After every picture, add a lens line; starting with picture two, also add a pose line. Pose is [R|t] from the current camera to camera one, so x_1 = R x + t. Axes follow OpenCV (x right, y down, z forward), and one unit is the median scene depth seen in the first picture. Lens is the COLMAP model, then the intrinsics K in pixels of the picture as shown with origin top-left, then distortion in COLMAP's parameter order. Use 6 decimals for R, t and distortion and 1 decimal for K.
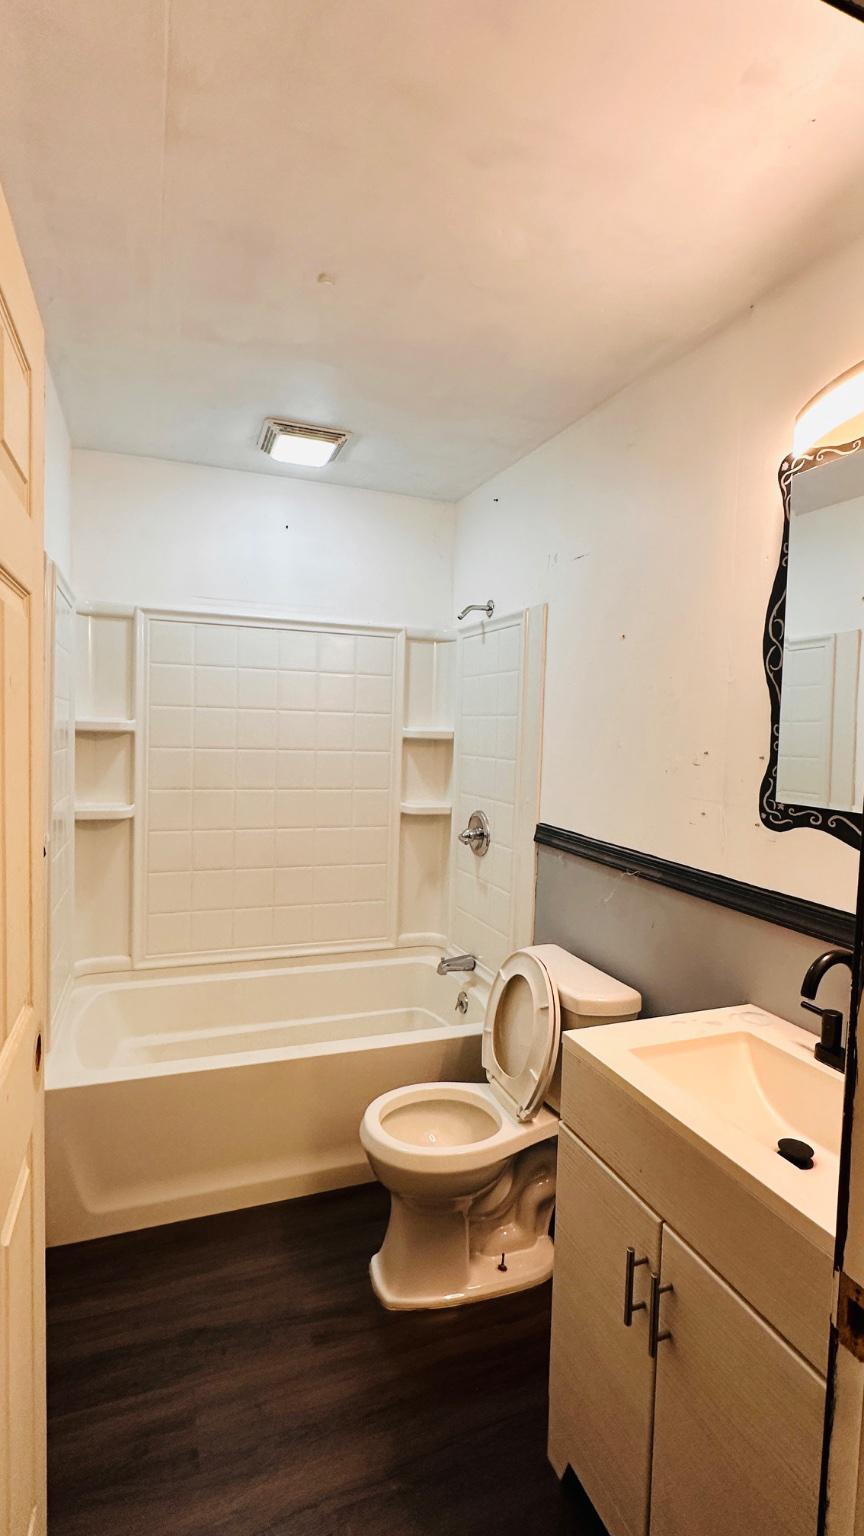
lens RADIAL K [[717.1, 0, 430.3], [0, 717.1, 764.7], [0, 0, 1]] dist [-0.008996, 0.002237]
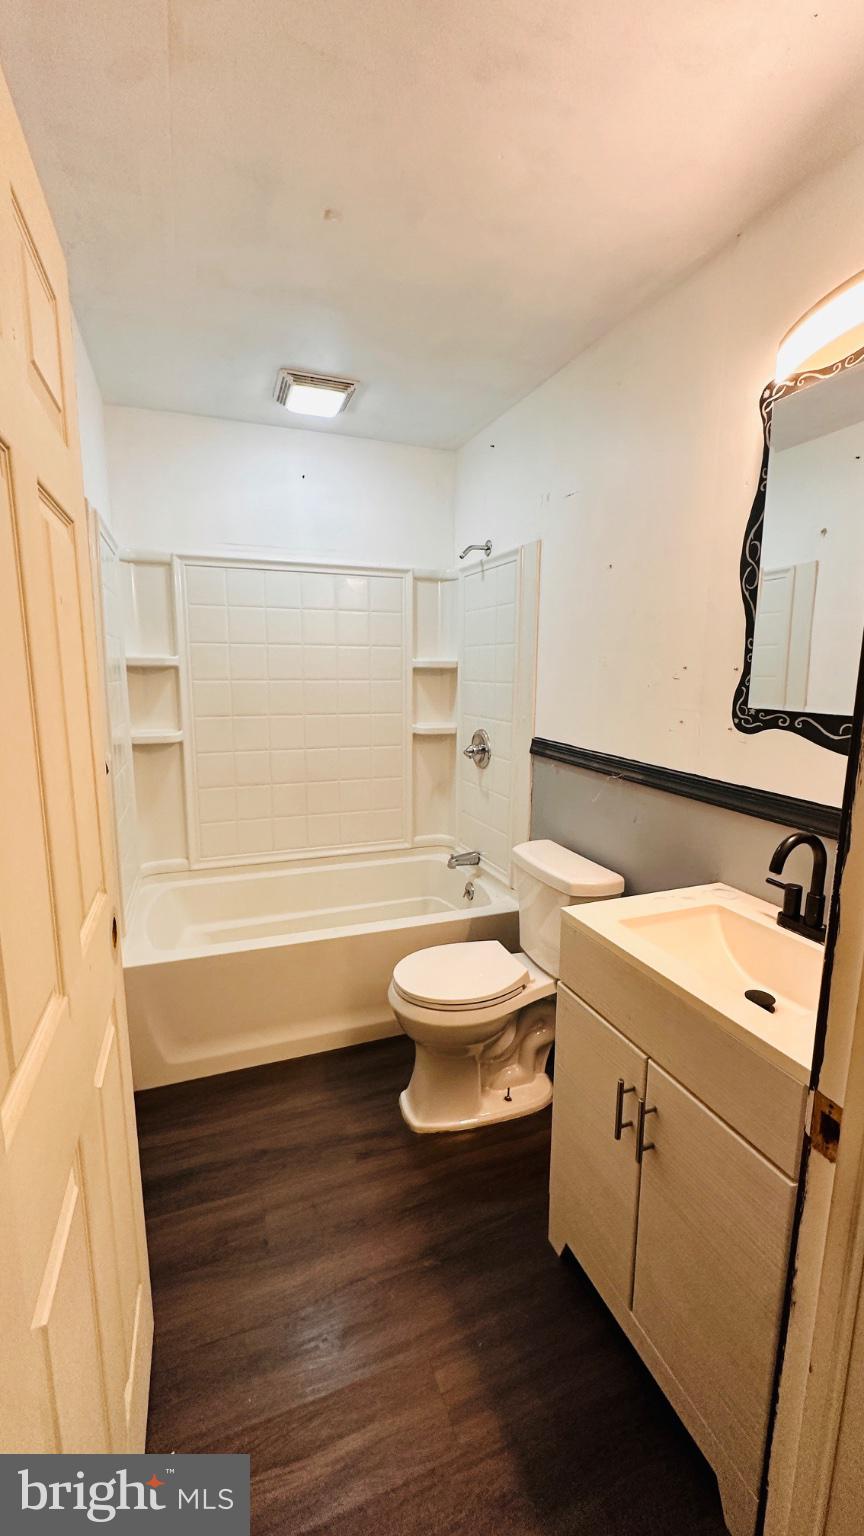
lens RADIAL K [[610.6, 0, 432.7], [0, 610.6, 765.5], [0, 0, 1]] dist [-0.007215, 0.001237]
pose [[0.999739, -0.022637, -0.003111, -0.011411], [0.022841, 0.993872, 0.108153, 0.020719], [0.000643, -0.108196, 0.994129, 0.023545]]
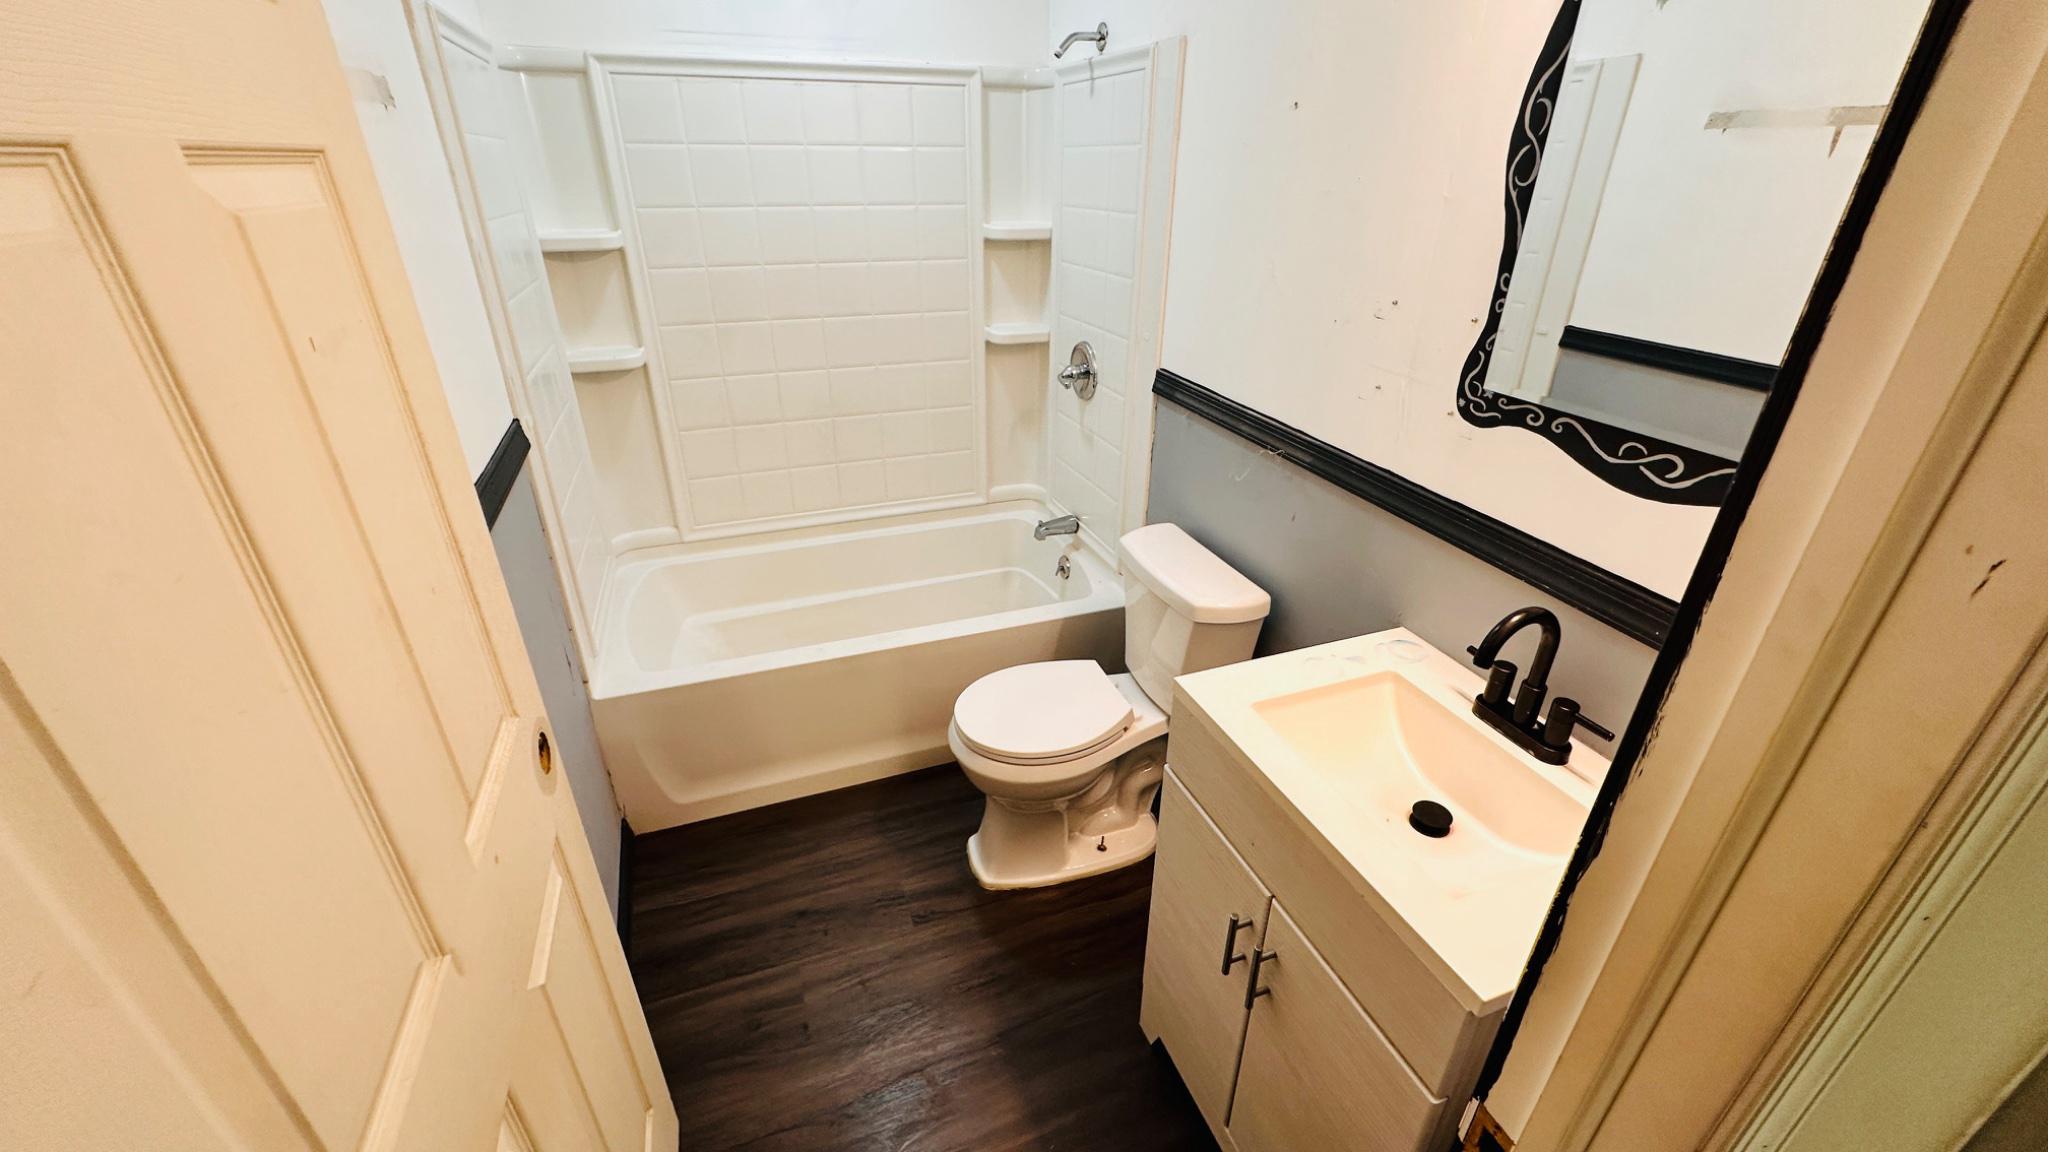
lens RADIAL K [[814.2, 0, 1023.7], [0, 814.2, 577.6], [0, 0, 1]] dist [-0.007215, 0.001237]
pose [[0.999665, -0.018090, -0.018519, 0.020088], [0.024043, 0.913972, 0.405064, -0.089501], [0.009598, -0.405373, 0.914101, 0.122432]]
